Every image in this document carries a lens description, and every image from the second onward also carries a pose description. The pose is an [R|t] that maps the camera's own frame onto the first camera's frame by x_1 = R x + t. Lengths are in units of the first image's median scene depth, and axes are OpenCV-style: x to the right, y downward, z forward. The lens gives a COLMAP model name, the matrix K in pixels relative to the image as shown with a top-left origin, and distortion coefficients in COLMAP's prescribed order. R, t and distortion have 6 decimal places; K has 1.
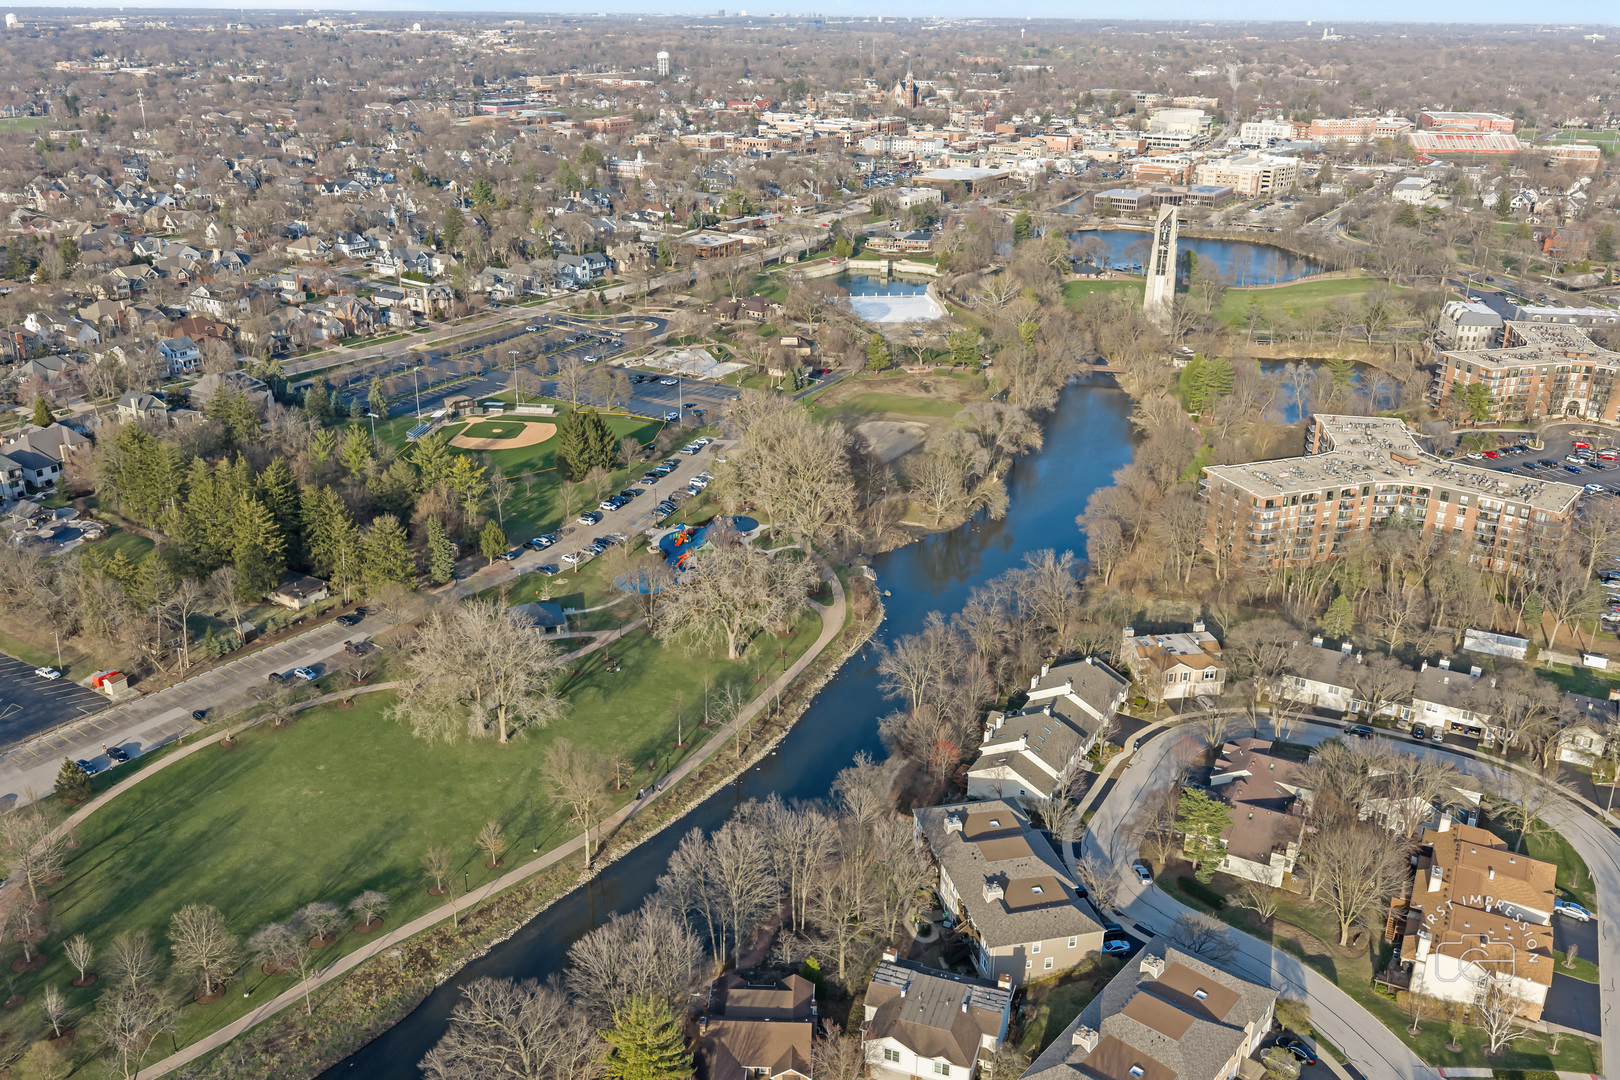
lens RADIAL K [[1343.0, 0, 810.0], [0, 1343.0, 540.0], [0, 0, 1]] dist [0.012716, -0.018895]
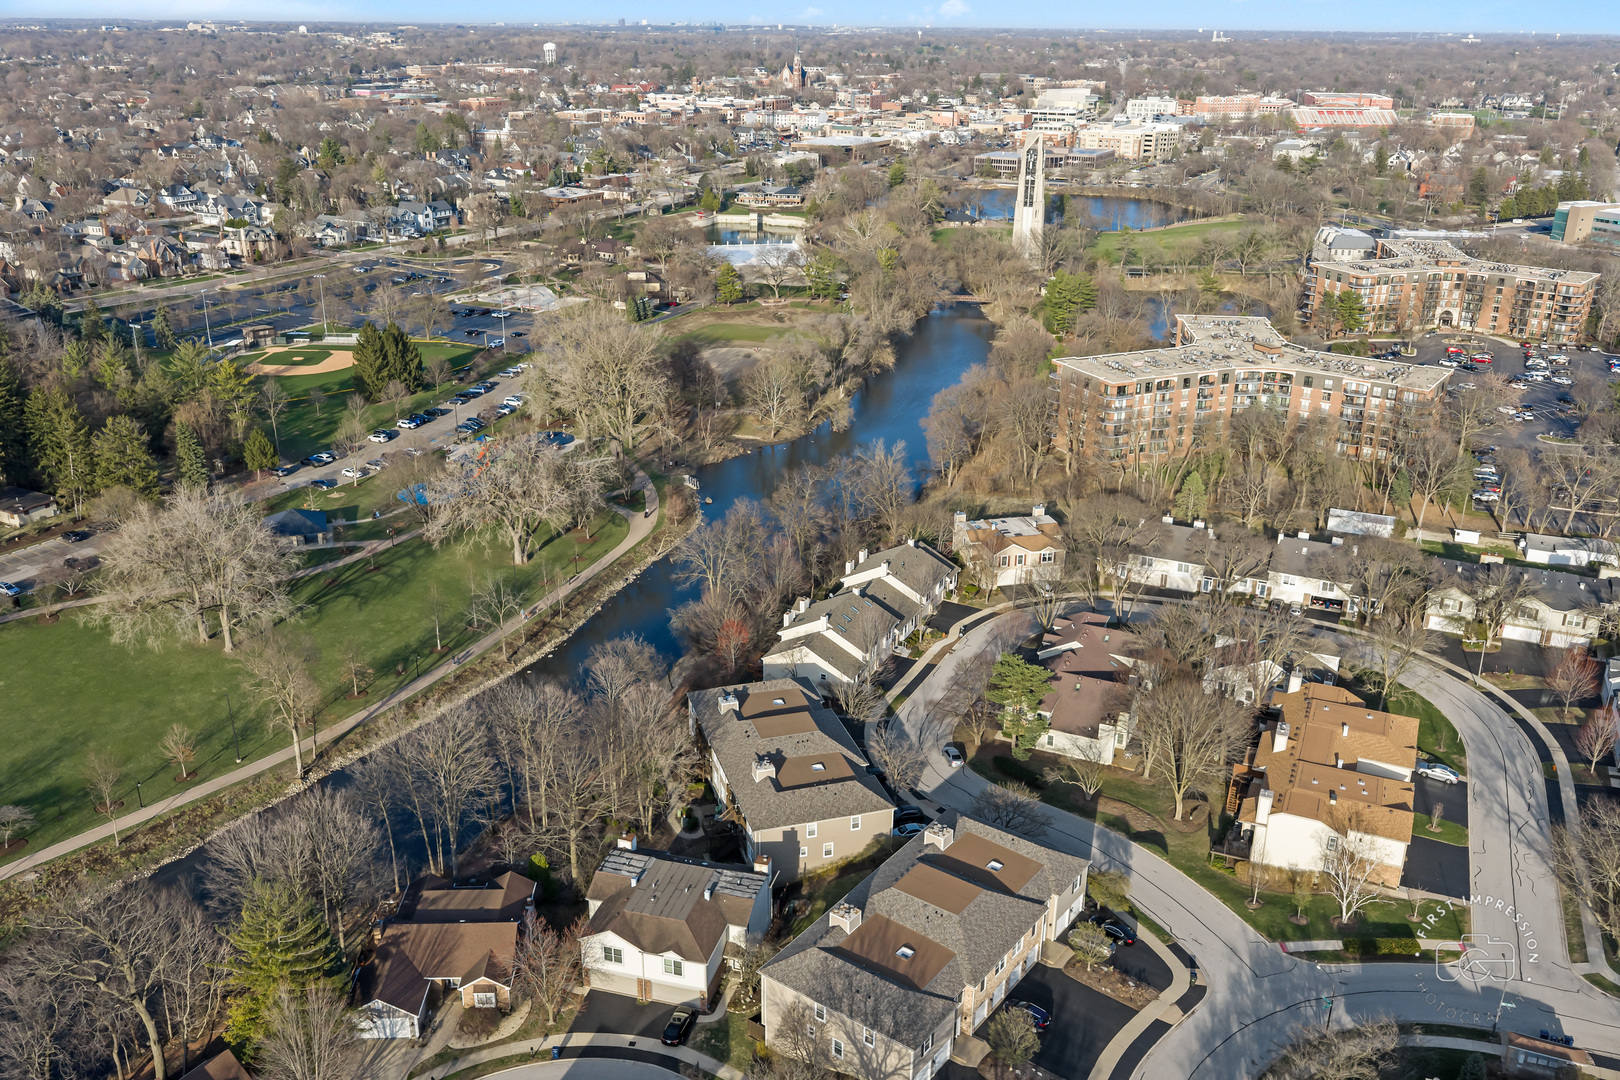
lens RADIAL K [[1343.0, 0, 810.0], [0, 1343.0, 540.0], [0, 0, 1]] dist [0.012716, -0.018895]
pose [[0.997743, -0.024868, 0.062377, 0.058102], [0.025362, 0.999653, -0.007141, 0.062663], [-0.062178, 0.008707, 0.998027, 0.082579]]
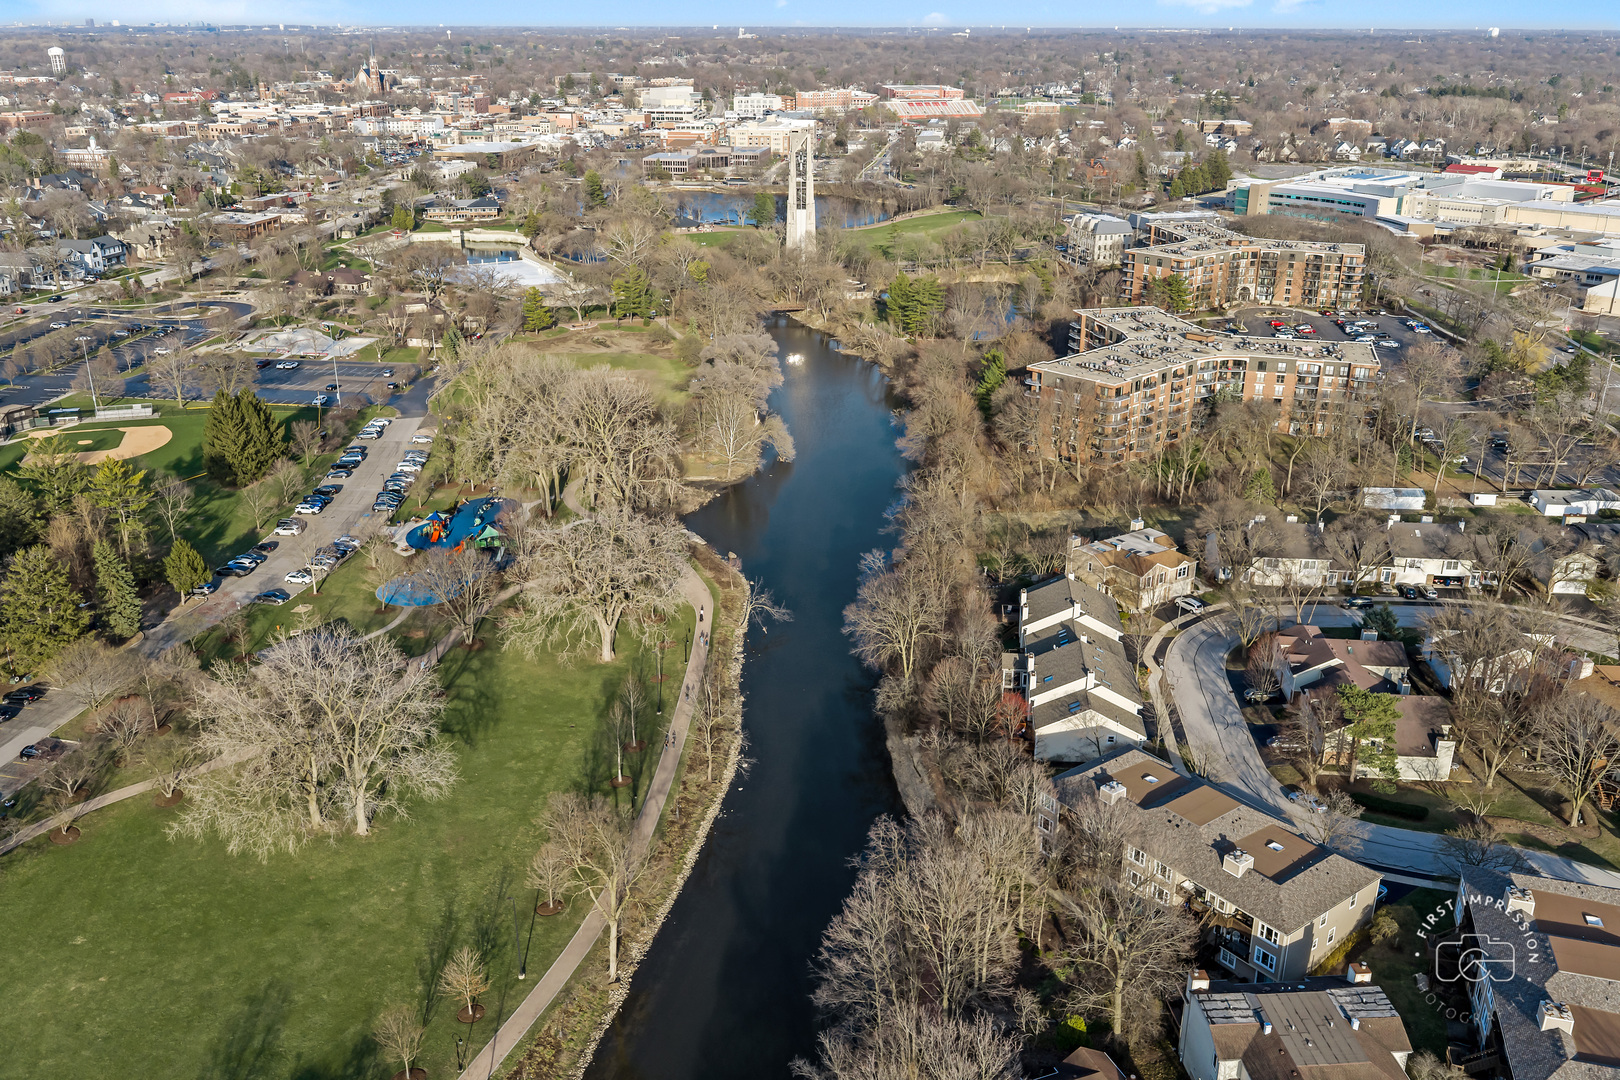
lens RADIAL K [[1343.0, 0, 810.0], [0, 1343.0, 540.0], [0, 0, 1]] dist [0.012716, -0.018895]
pose [[0.918595, -0.149038, 0.366020, -0.162654], [0.151511, 0.988208, 0.022138, 0.016817], [-0.365003, 0.035120, 0.930344, 0.193826]]
